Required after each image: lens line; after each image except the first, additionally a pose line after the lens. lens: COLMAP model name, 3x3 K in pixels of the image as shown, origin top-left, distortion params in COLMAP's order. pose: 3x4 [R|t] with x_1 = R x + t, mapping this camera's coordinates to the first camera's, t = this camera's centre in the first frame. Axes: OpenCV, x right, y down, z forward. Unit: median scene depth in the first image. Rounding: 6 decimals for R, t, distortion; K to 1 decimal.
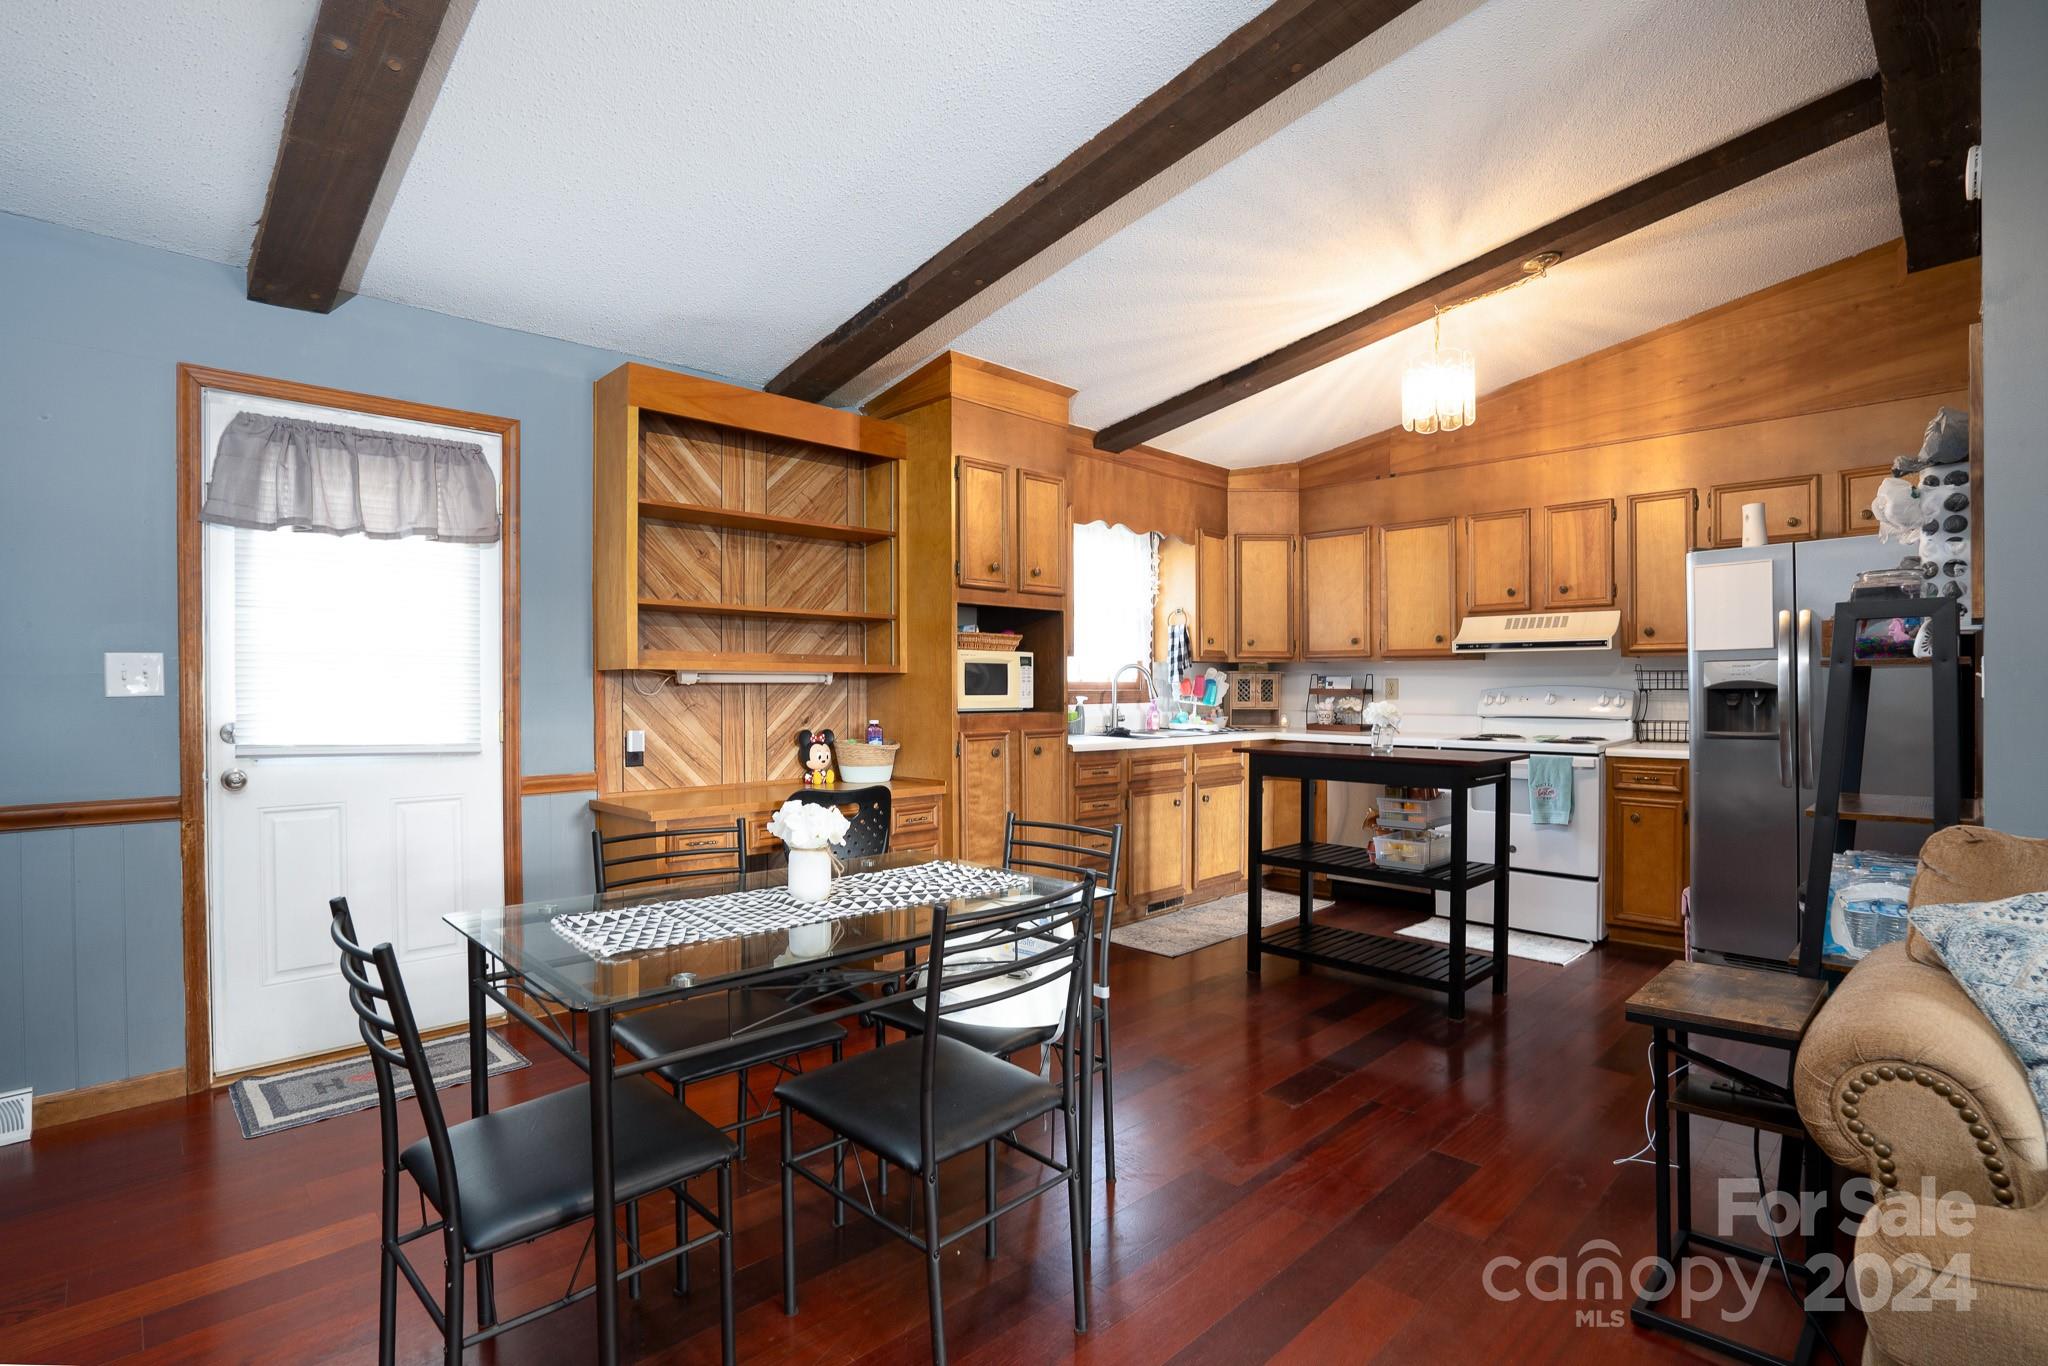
lens RADIAL K [[989.8, 0, 1041.8], [0, 989.8, 694.9], [0, 0, 1]] dist [-0.076689, 0.031697]
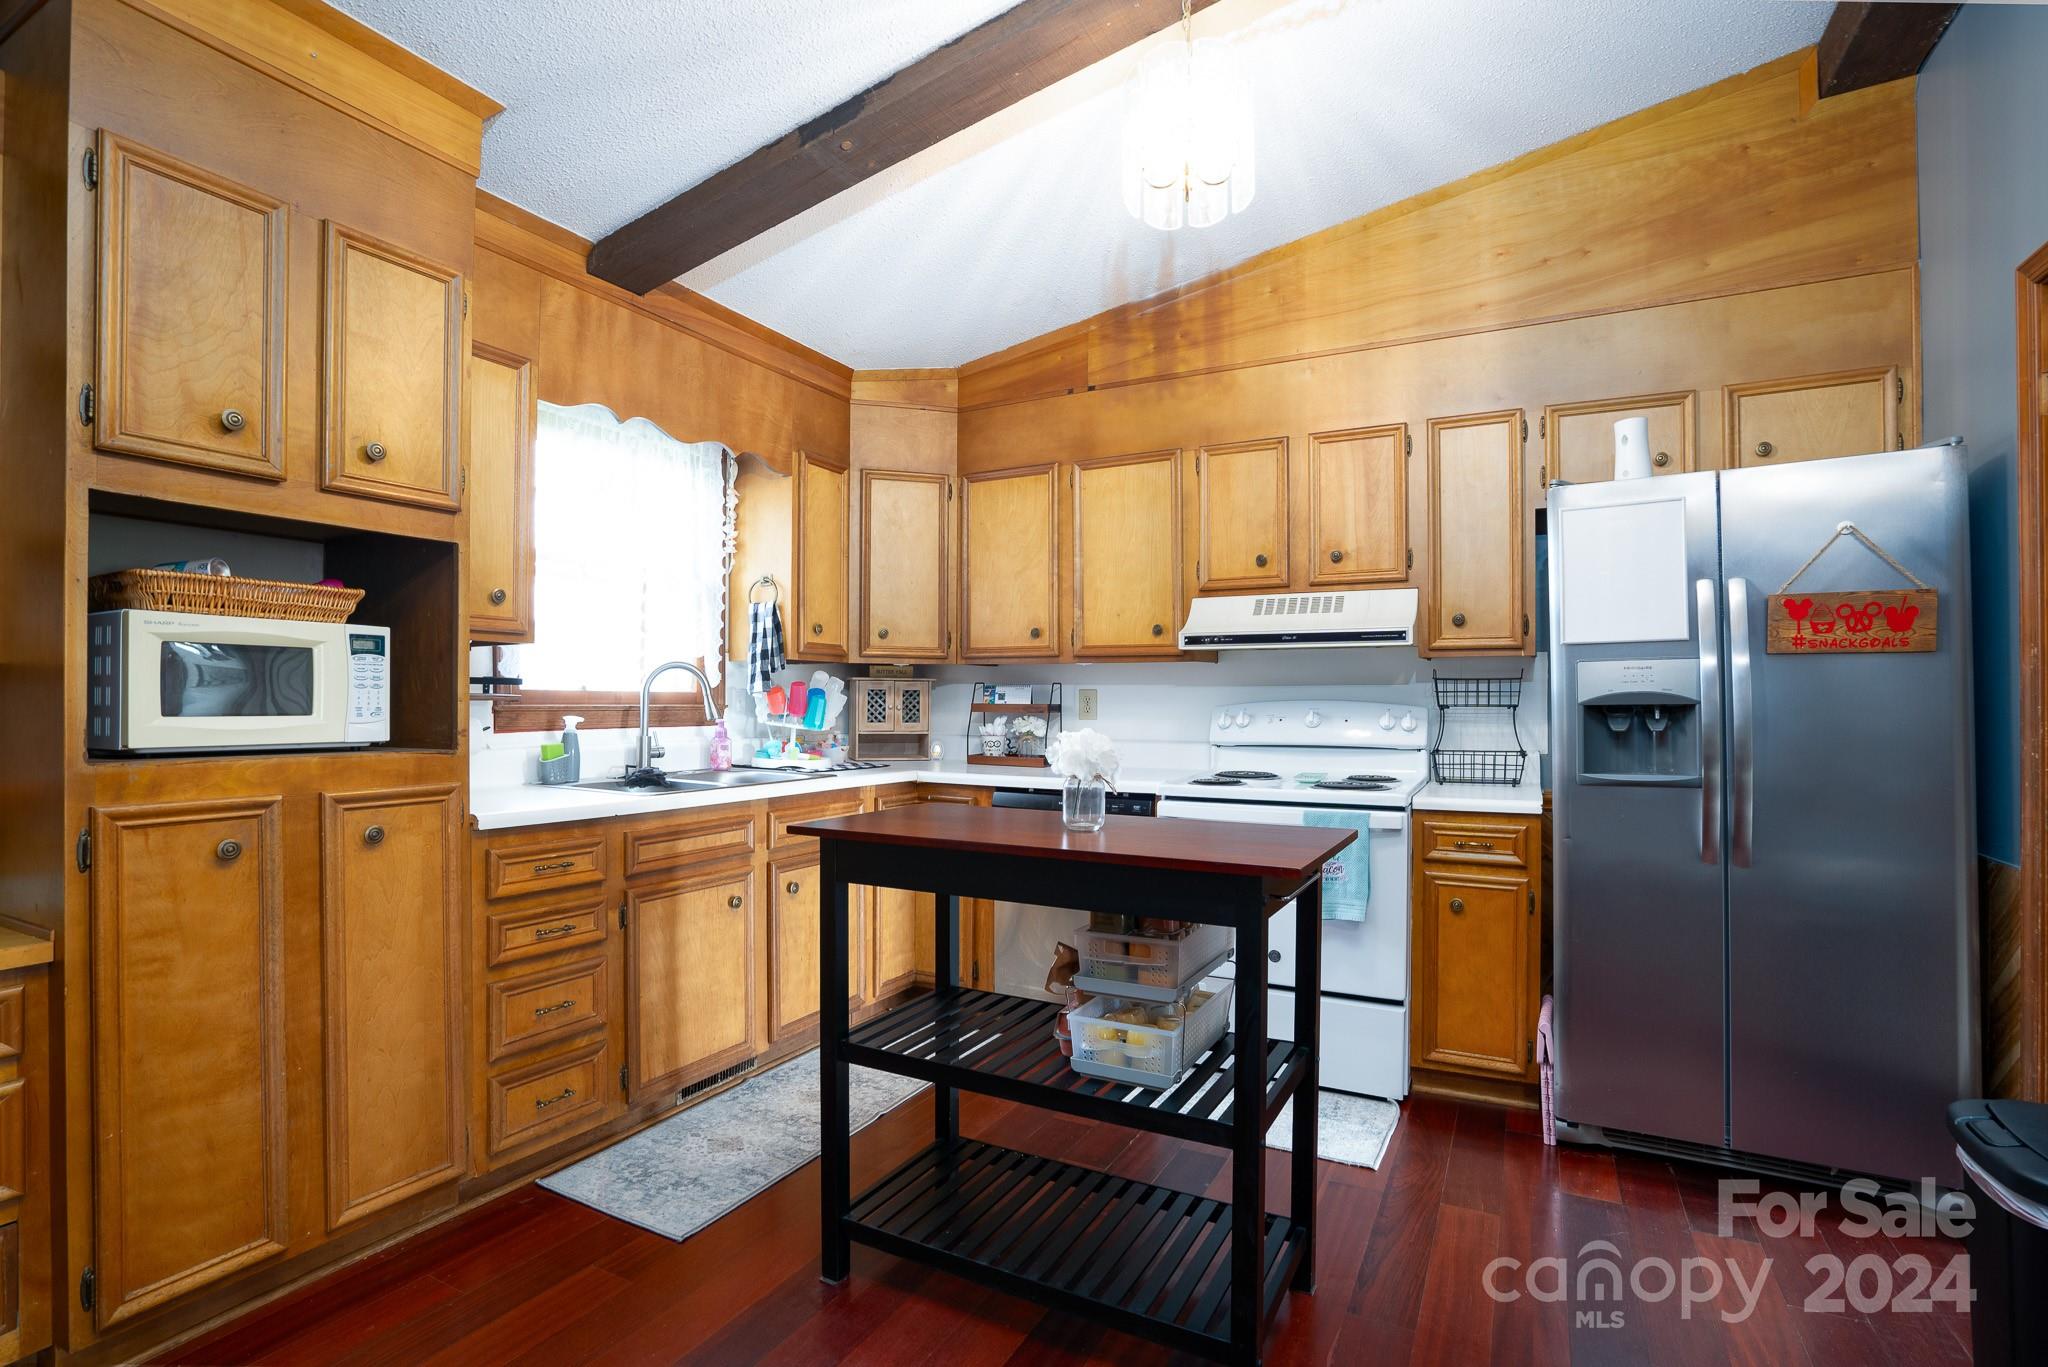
lens RADIAL K [[970.4, 0, 1014.5], [0, 970.4, 698.6], [0, 0, 1]] dist [-0.068958, 0.029265]
pose [[0.960975, 0.003987, 0.276607, 0.138220], [-0.000671, 0.999927, -0.012081, -0.002196], [-0.276635, 0.011424, 0.960907, 0.418179]]
